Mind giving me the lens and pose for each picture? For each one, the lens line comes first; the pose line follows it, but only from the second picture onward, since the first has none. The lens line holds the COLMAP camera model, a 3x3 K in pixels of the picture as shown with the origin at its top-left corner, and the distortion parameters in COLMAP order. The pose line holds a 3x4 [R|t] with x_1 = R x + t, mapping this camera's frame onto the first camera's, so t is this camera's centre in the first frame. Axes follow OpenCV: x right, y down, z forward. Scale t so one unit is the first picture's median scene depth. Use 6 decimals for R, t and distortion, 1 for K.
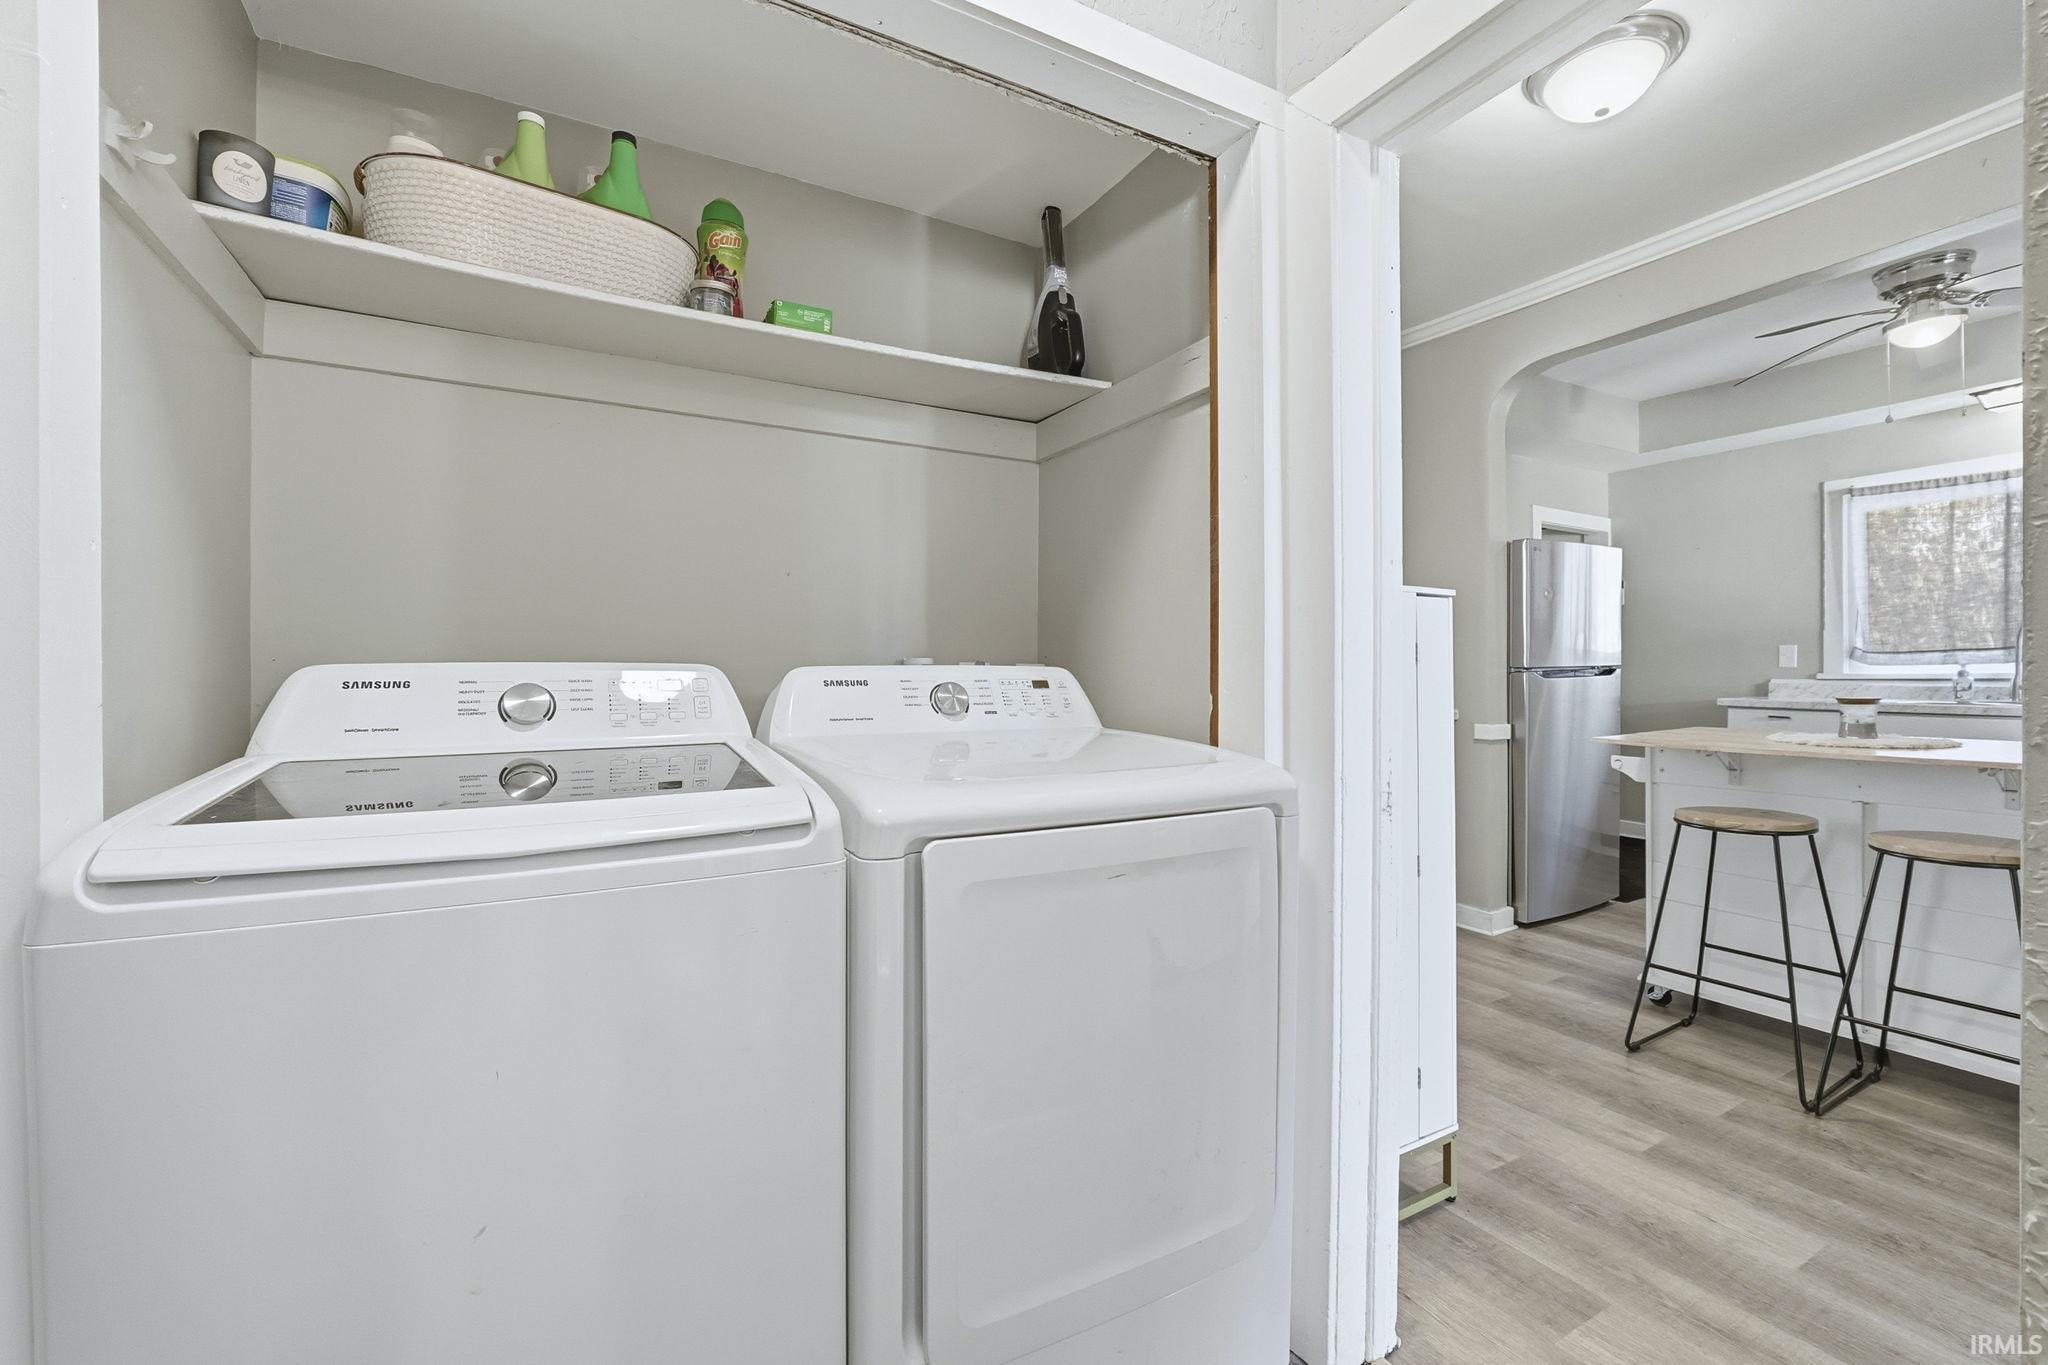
lens RADIAL K [[857.4, 0, 1030.3], [0, 857.4, 678.1], [0, 0, 1]] dist [-0.009982, 0.000843]
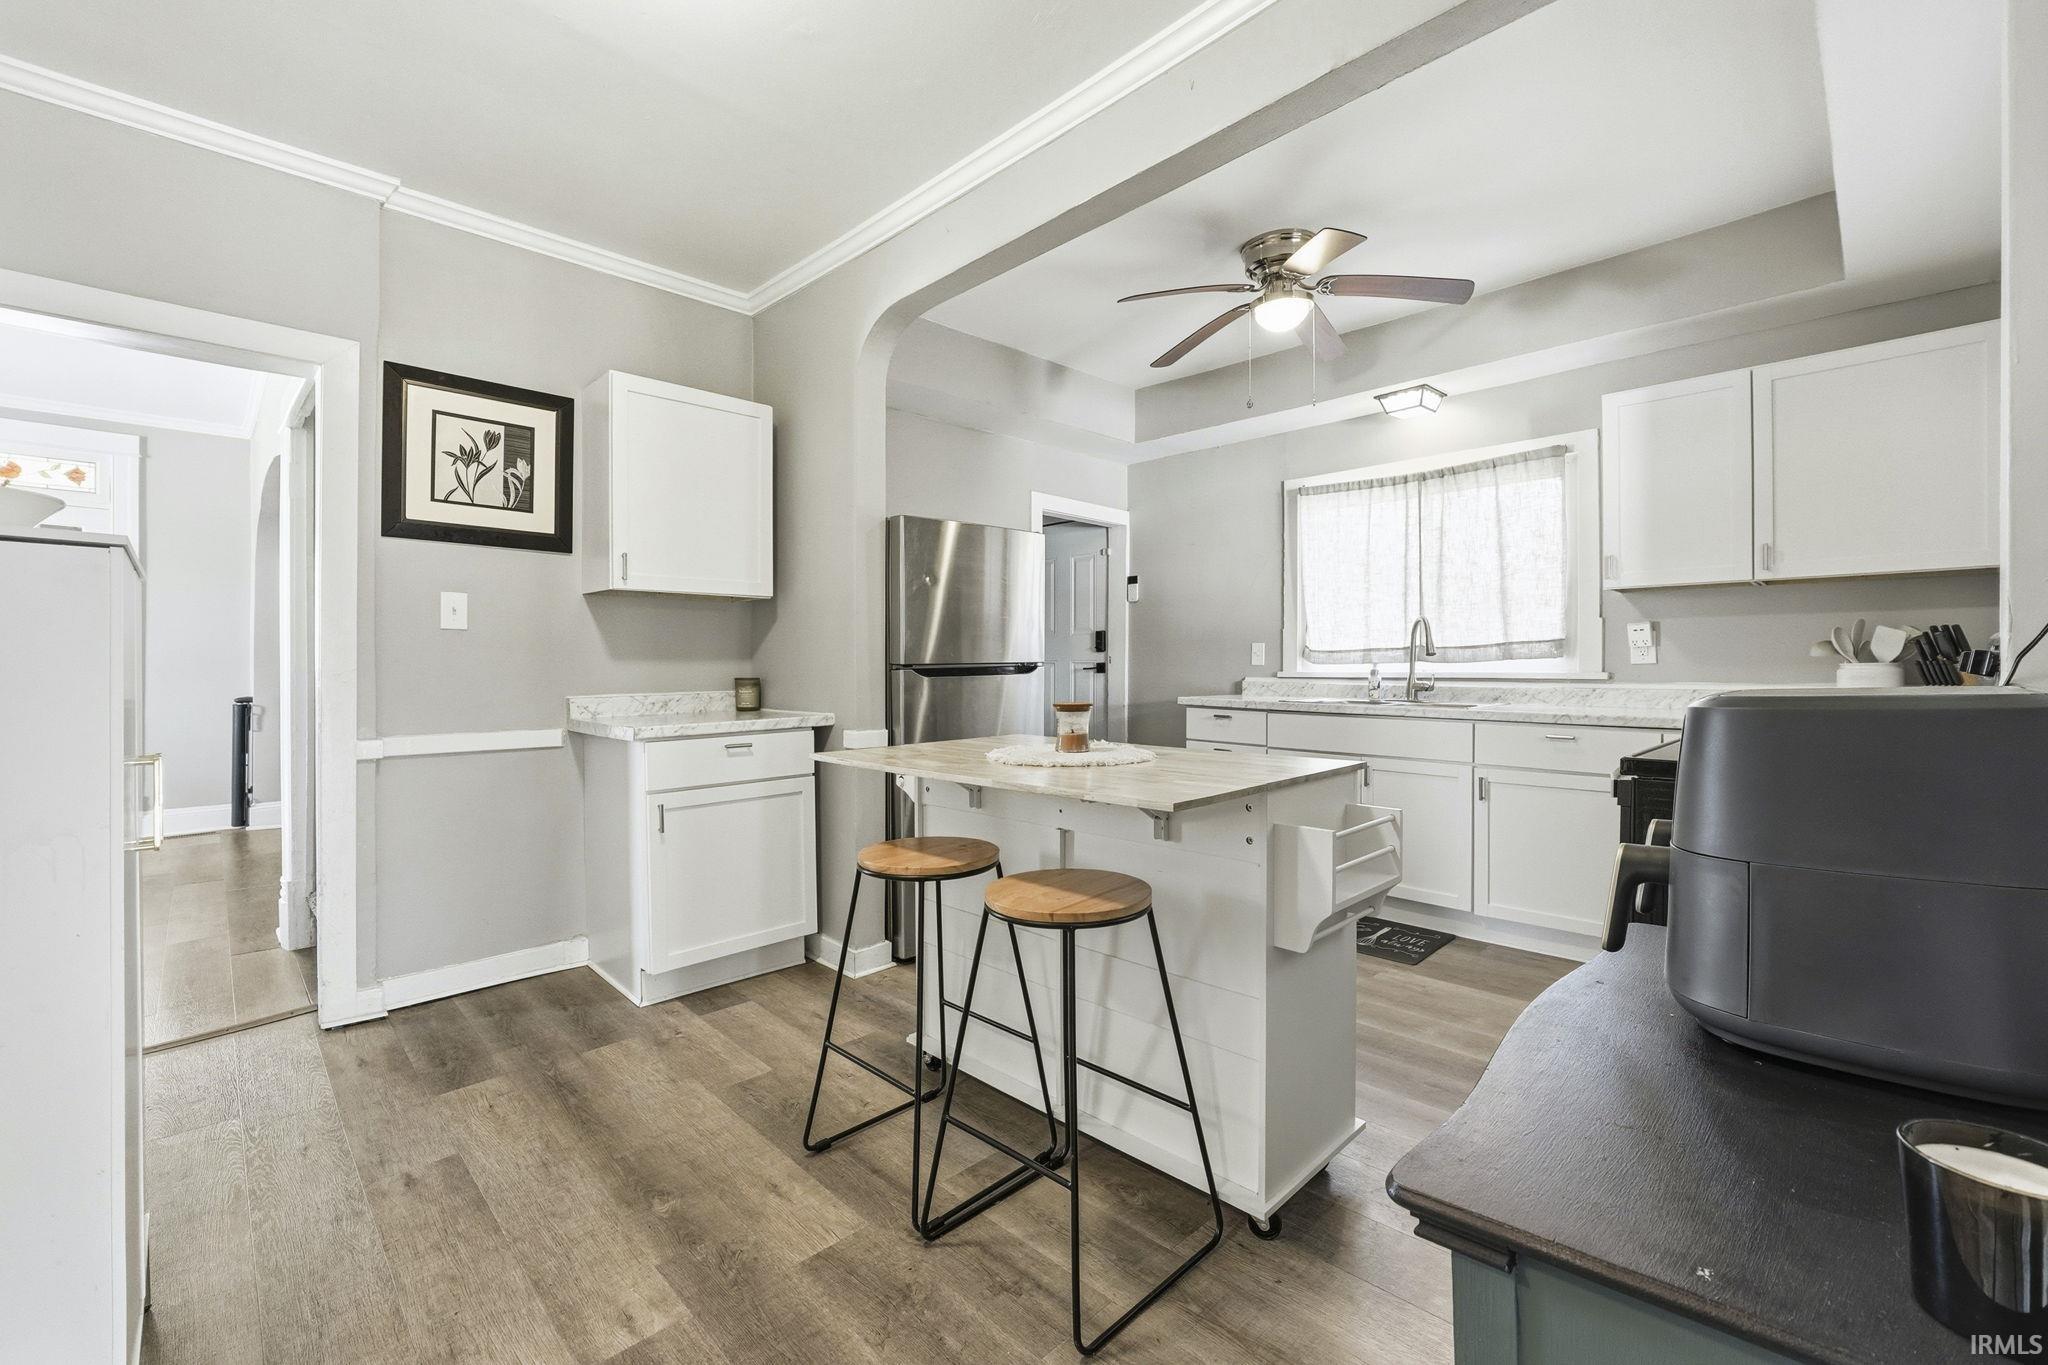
lens RADIAL K [[857.4, 0, 1025.0], [0, 857.4, 675.4], [0, 0, 1]] dist [-0.009982, 0.000843]
pose [[0.965040, 0.002364, 0.262090, 0.422862], [-0.003447, 0.999987, 0.003672, -0.004363], [-0.262078, -0.004447, 0.965036, 0.116411]]
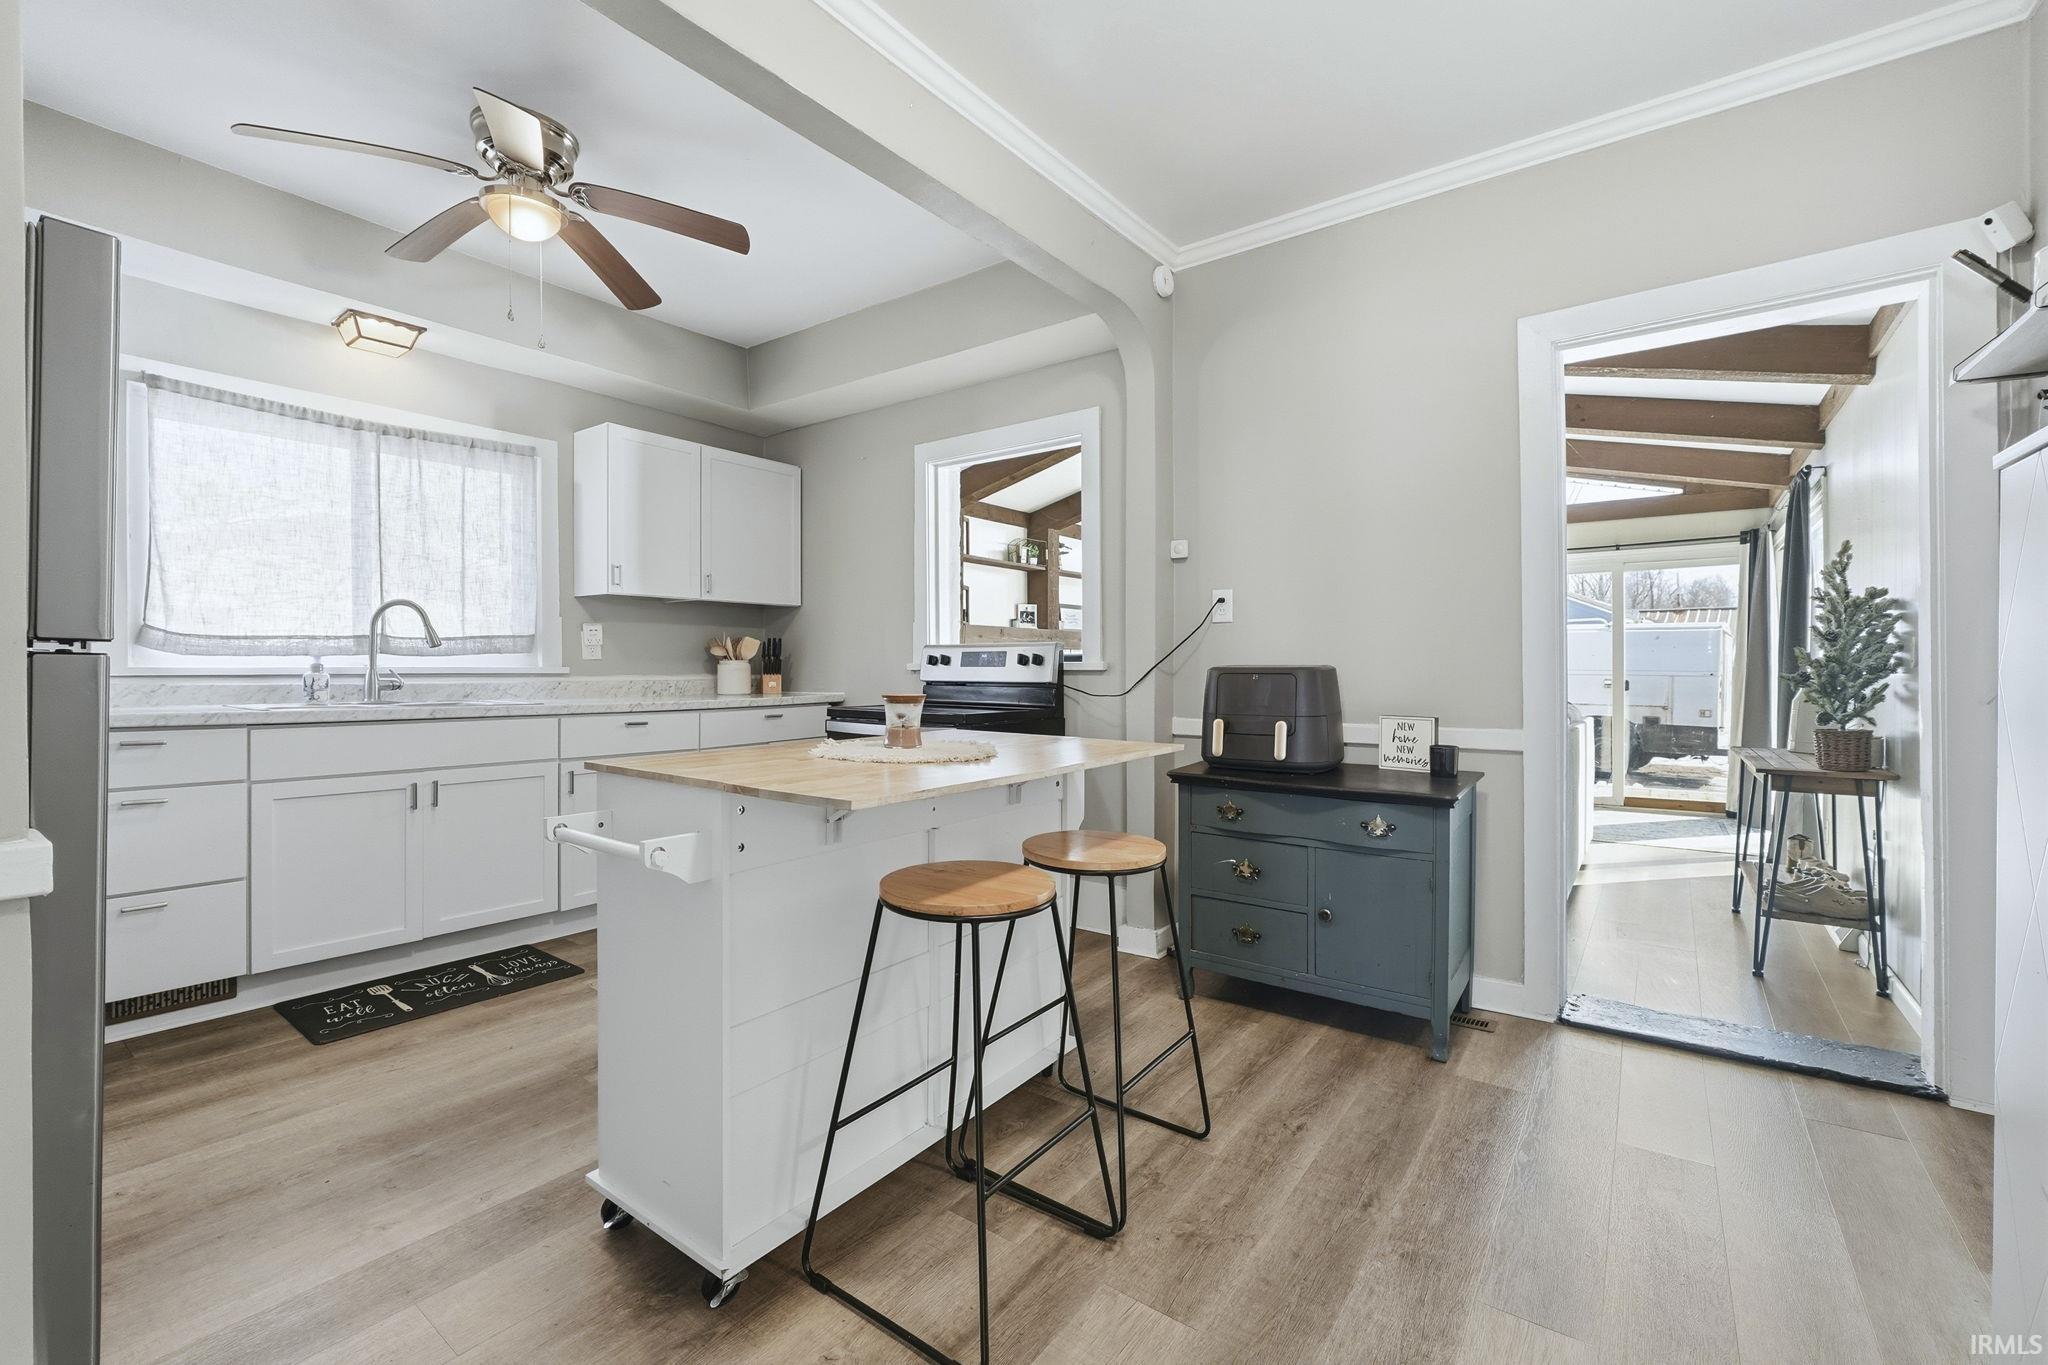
lens RADIAL K [[857.4, 0, 1022.0], [0, 857.4, 679.1], [0, 0, 1]] dist [-0.009982, 0.000843]
pose [[-0.408743, -0.005190, 0.912635, 0.134276], [0.005829, 0.999949, 0.008297, 0.002226], [-0.912631, 0.008711, -0.408692, 0.730462]]
